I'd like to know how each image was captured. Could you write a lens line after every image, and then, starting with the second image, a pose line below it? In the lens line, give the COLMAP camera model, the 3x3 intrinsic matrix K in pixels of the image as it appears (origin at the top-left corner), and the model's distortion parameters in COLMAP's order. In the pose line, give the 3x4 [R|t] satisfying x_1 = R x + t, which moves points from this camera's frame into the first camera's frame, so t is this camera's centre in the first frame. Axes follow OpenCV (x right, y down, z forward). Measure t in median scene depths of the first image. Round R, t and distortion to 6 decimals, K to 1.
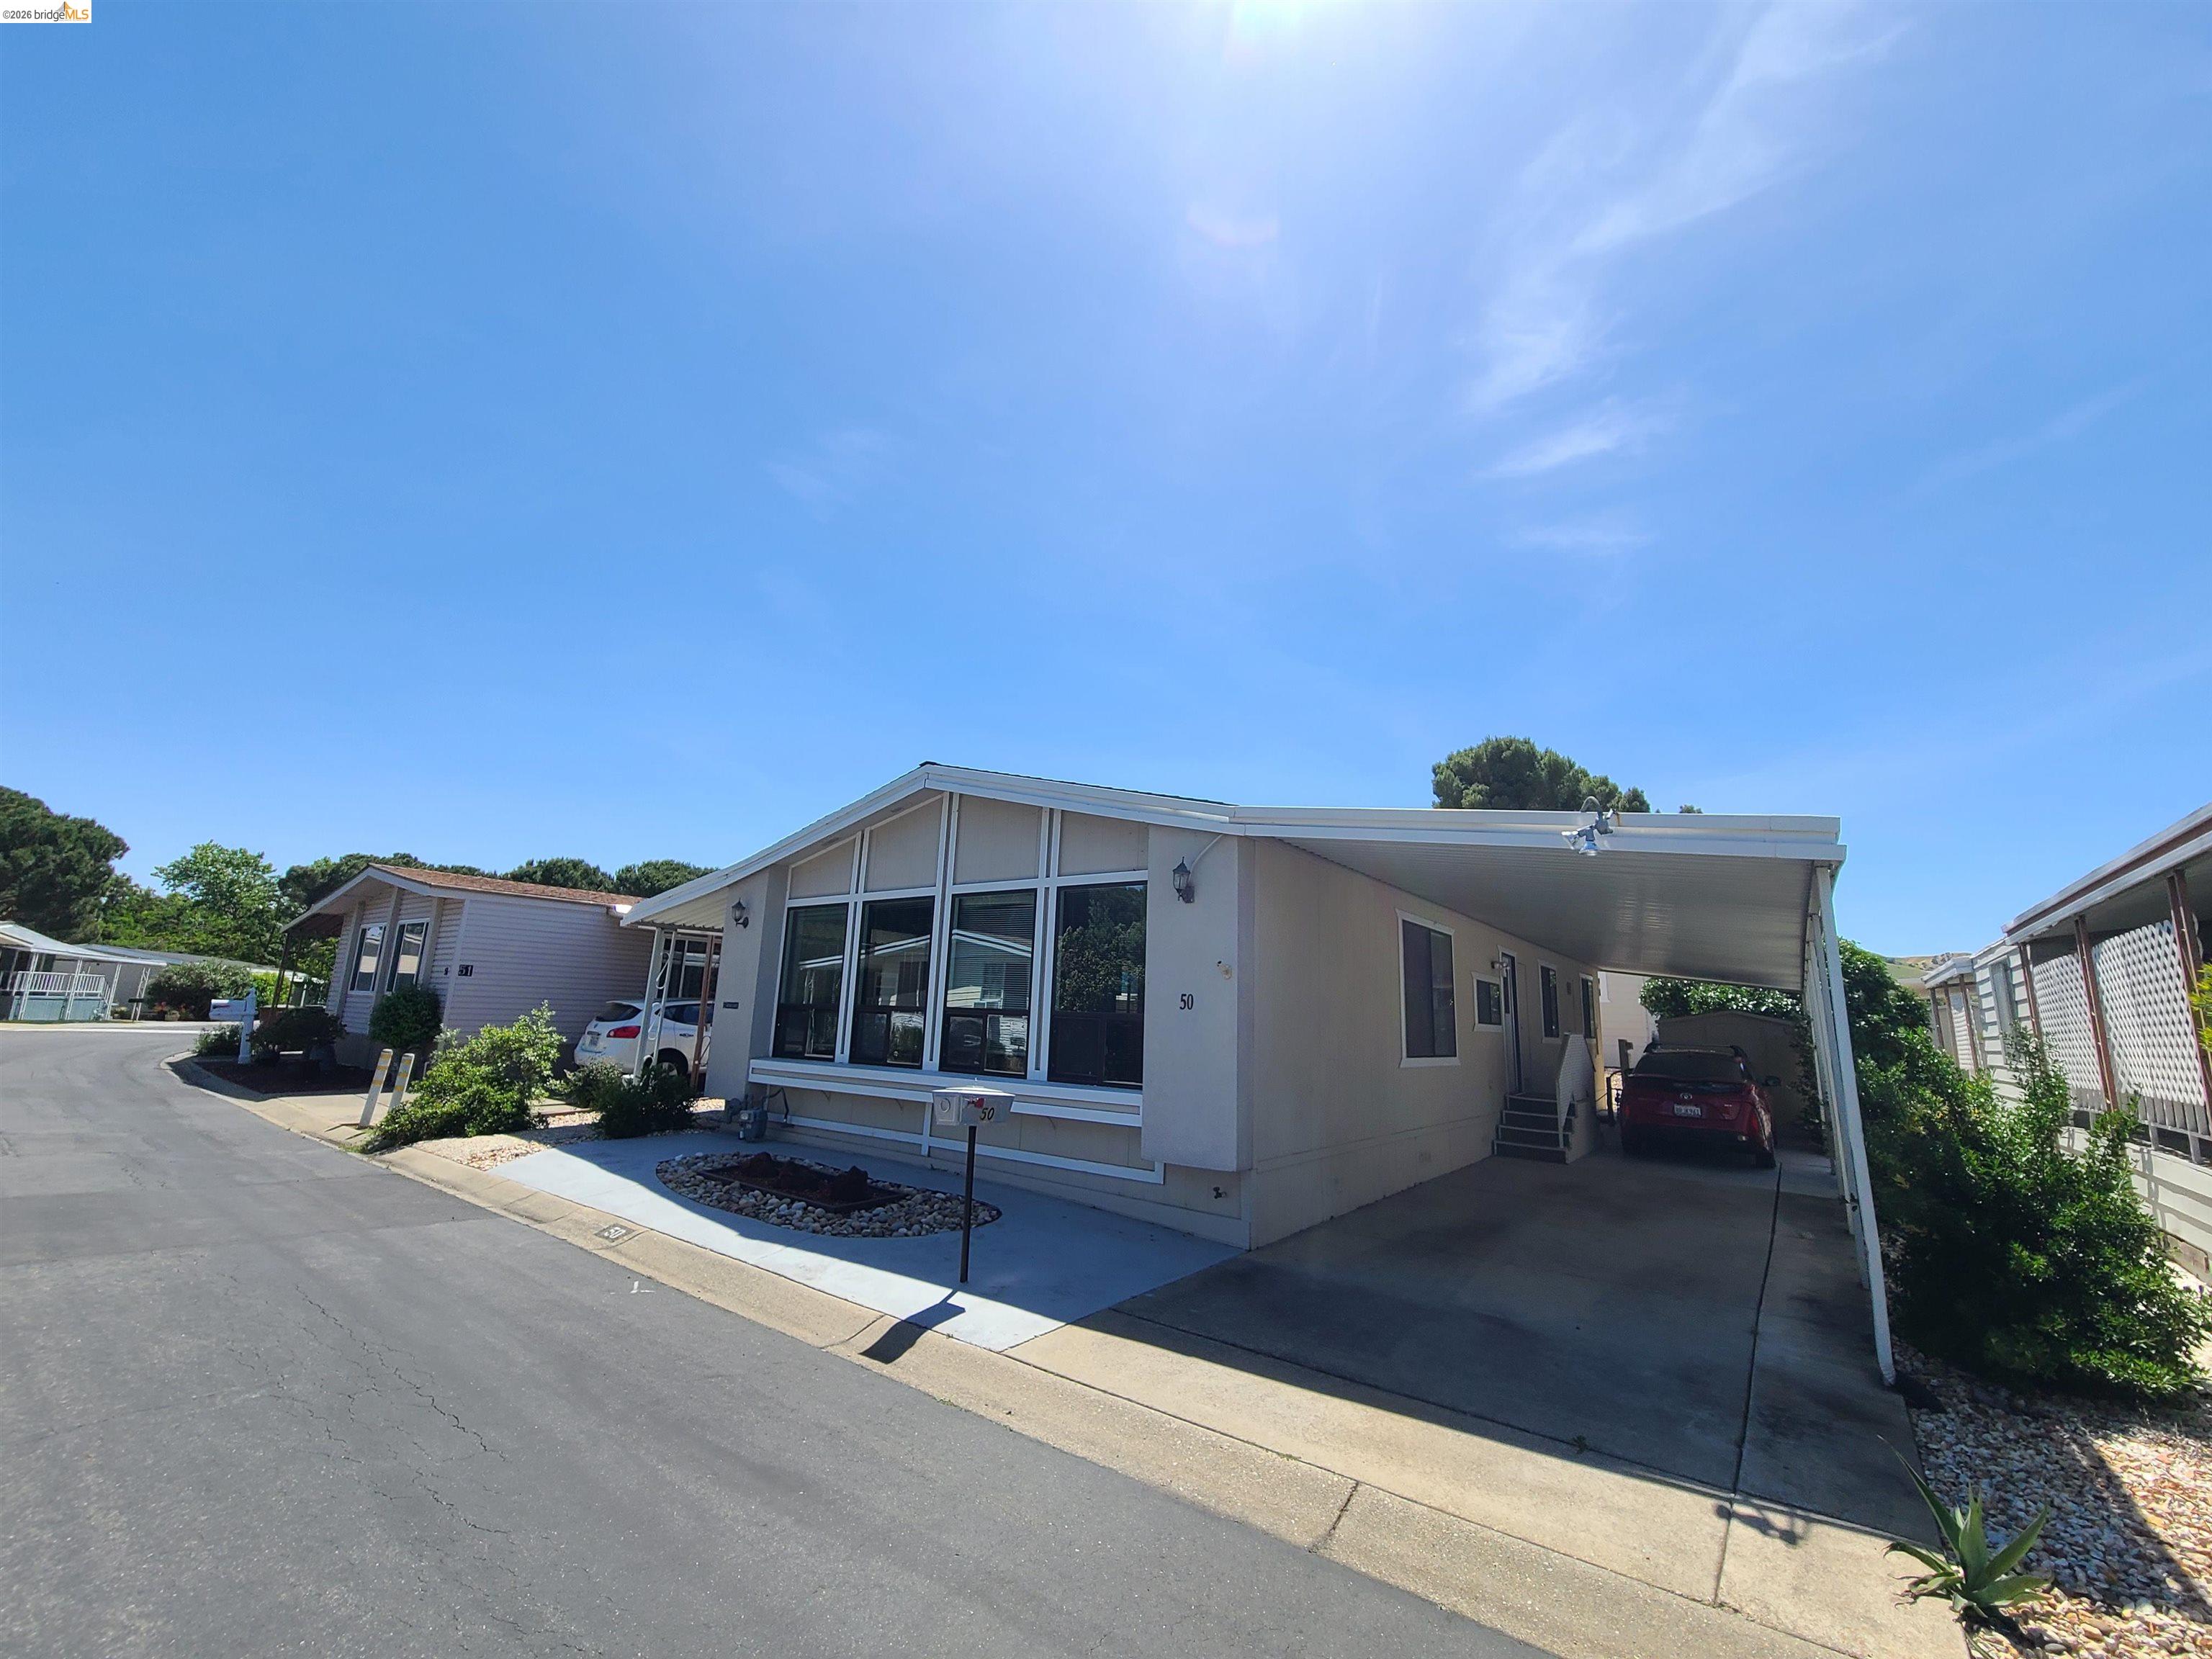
lens RADIAL K [[875.2, 0, 1106.0], [0, 875.2, 829.5], [0, 0, 1]] dist [-0.017226, -0.000057]
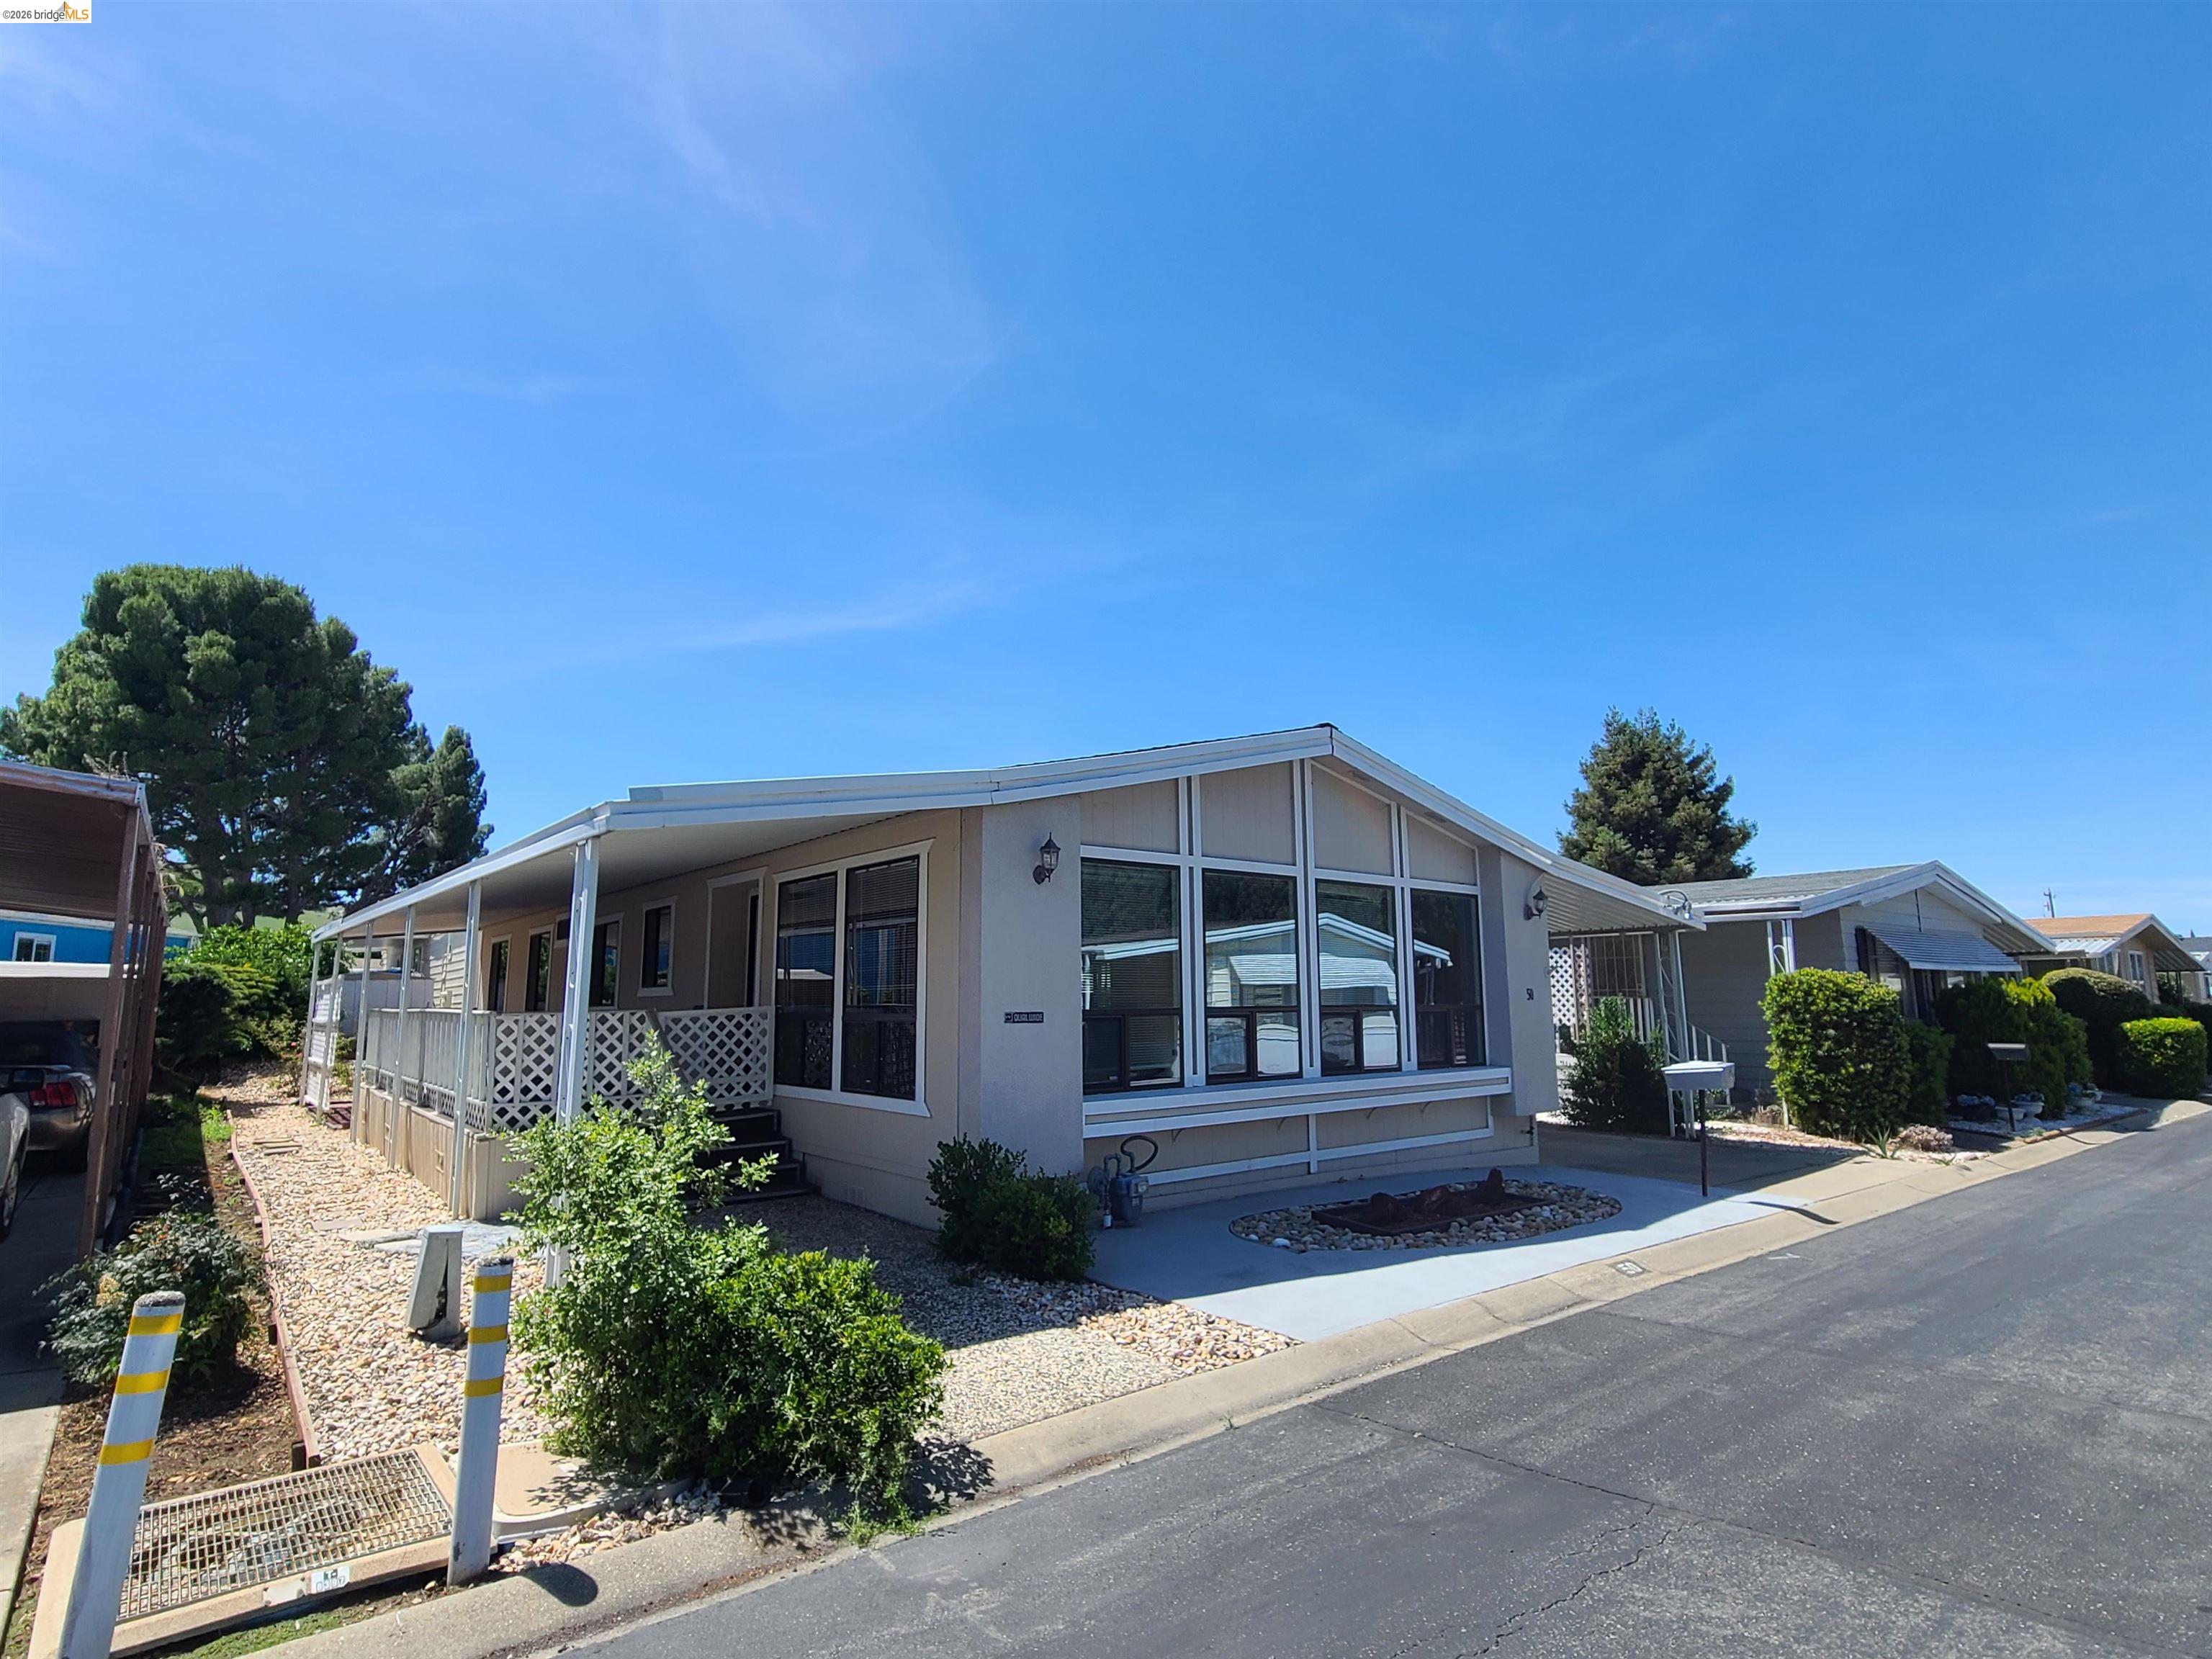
lens RADIAL K [[1124.1, 0, 1106.0], [0, 1124.1, 829.5], [0, 0, 1]] dist [0.001671, -0.001184]
pose [[0.265754, 0.113164, 0.957376, -1.320172], [-0.186742, 0.980320, -0.064039, 0.137187], [-0.945781, -0.161764, 0.281656, 0.885226]]
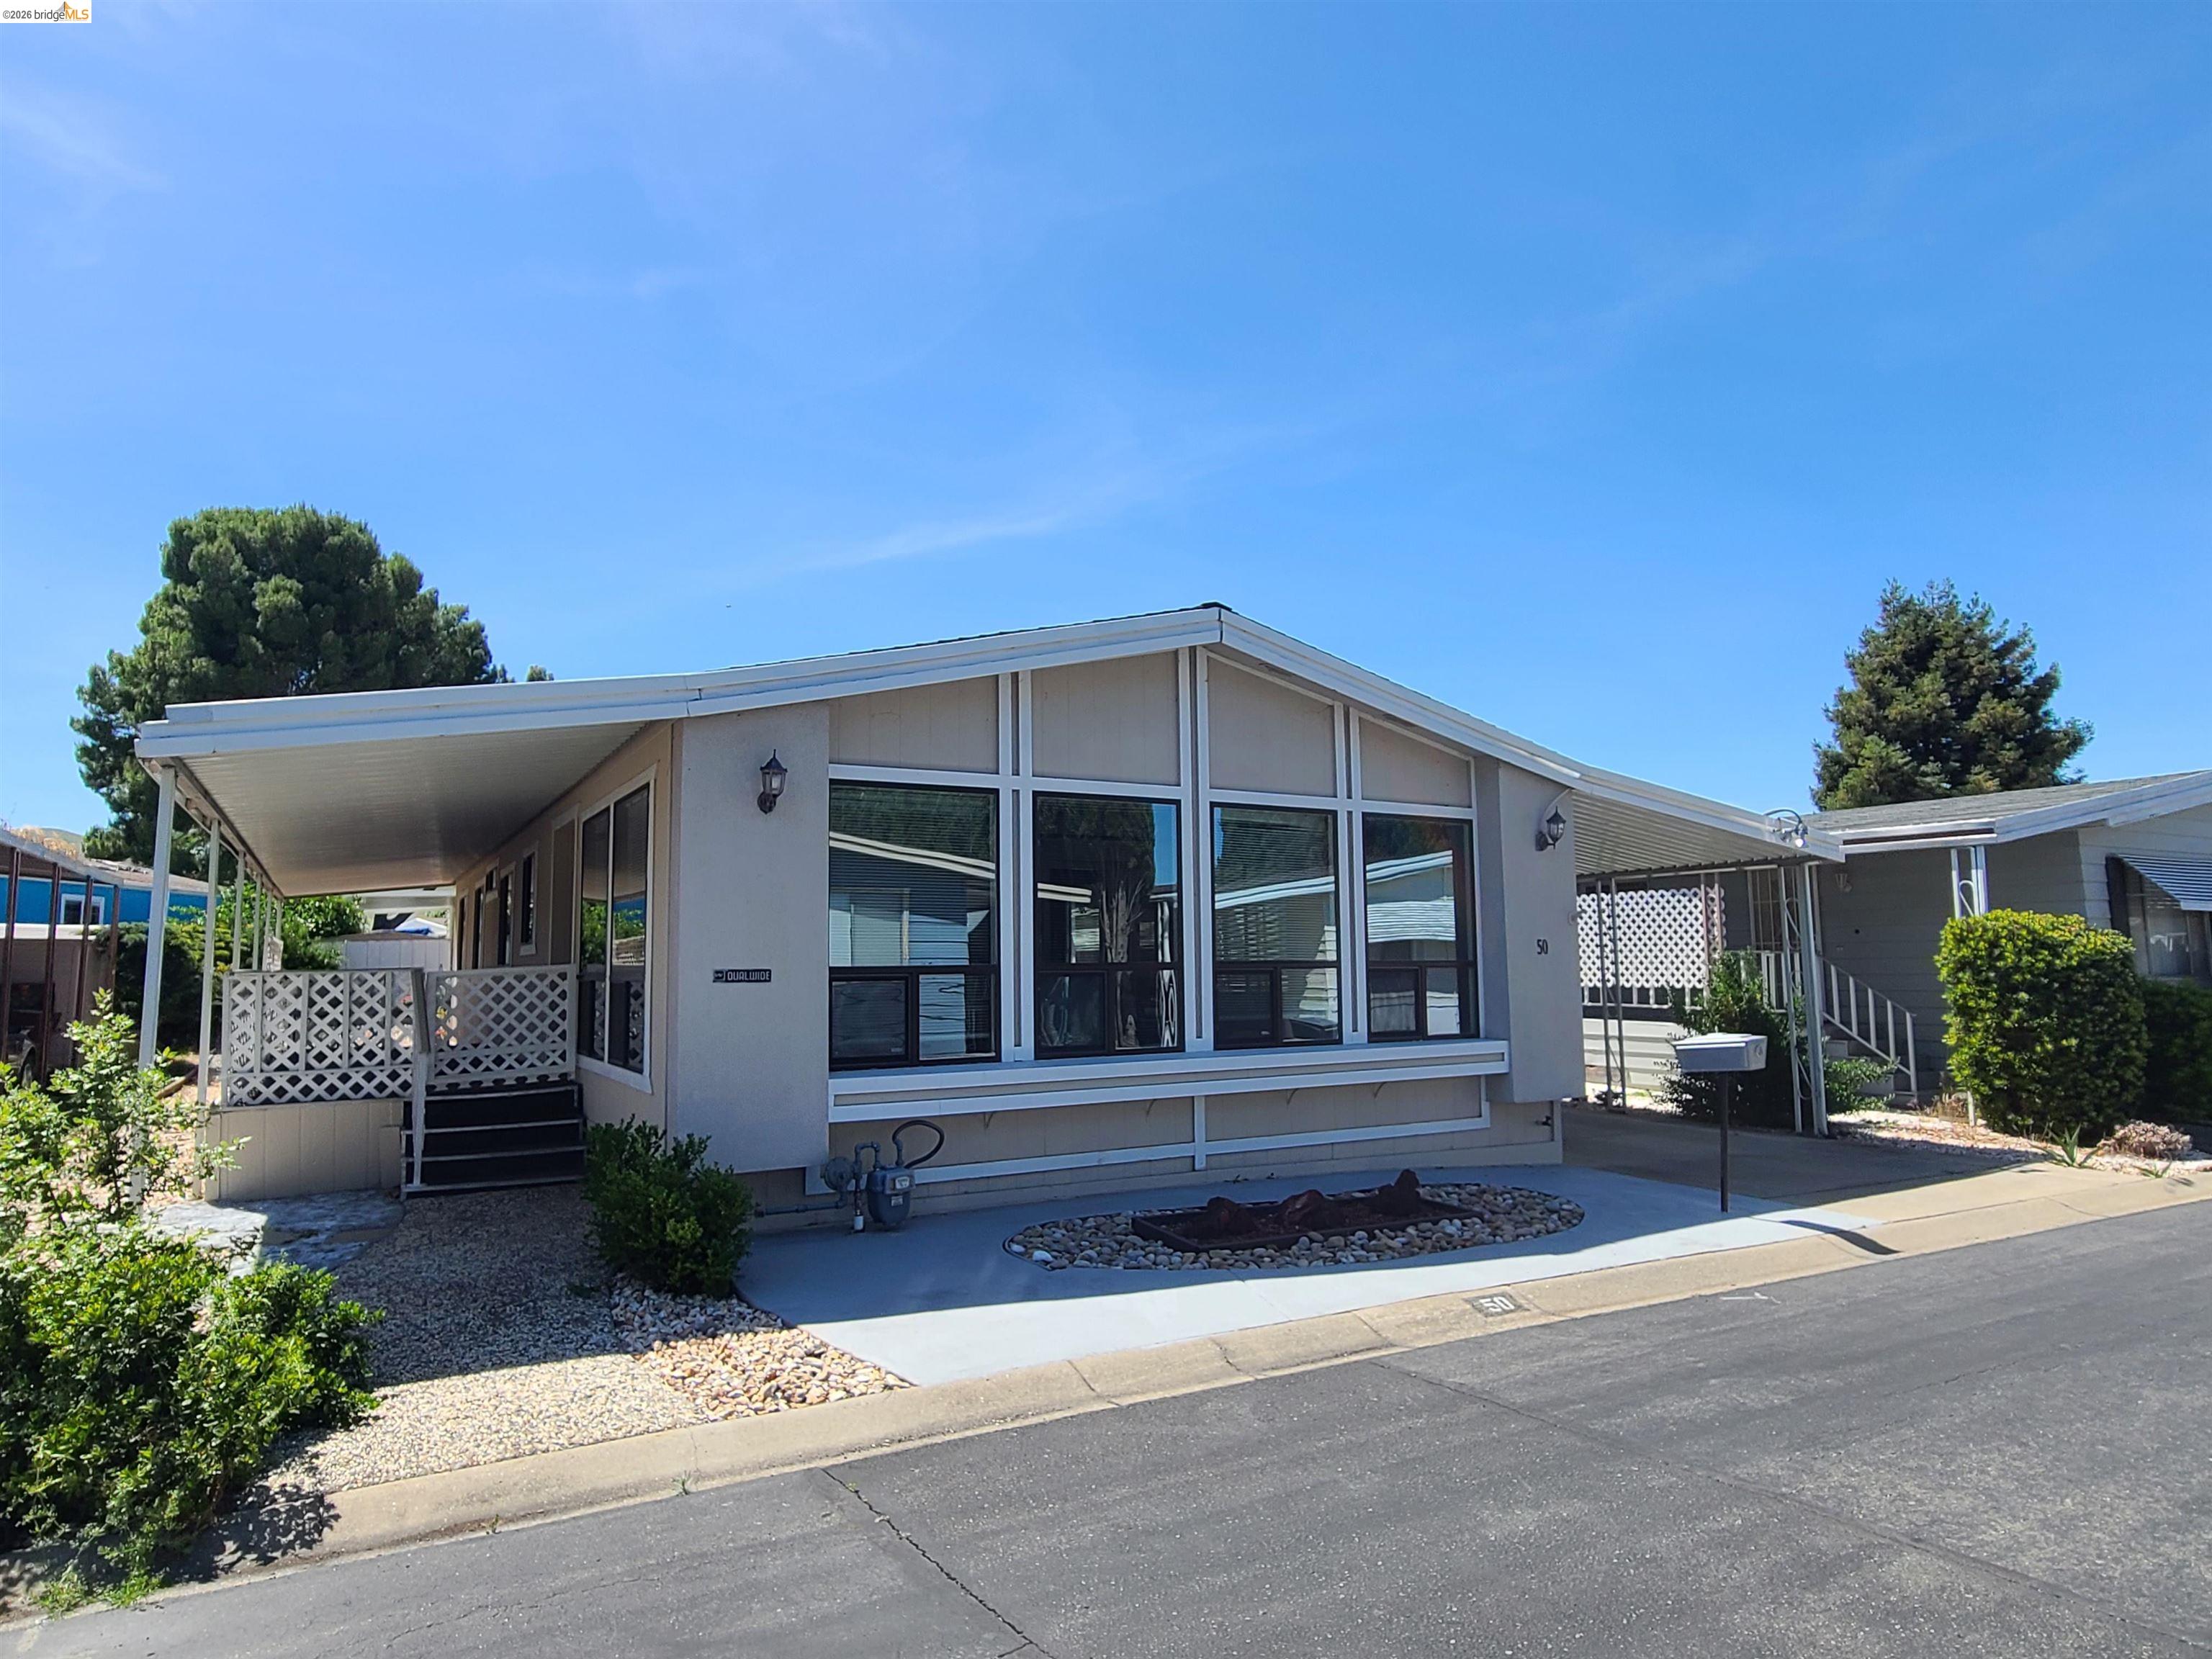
lens RADIAL K [[1305.3, 0, 1106.0], [0, 1305.3, 829.5], [0, 0, 1]] dist [0.002408, -0.001457]
pose [[0.420581, 0.058267, 0.905382, -1.148919], [-0.166572, 0.985931, 0.013928, 0.094982], [-0.891832, -0.156669, 0.424370, 0.627649]]
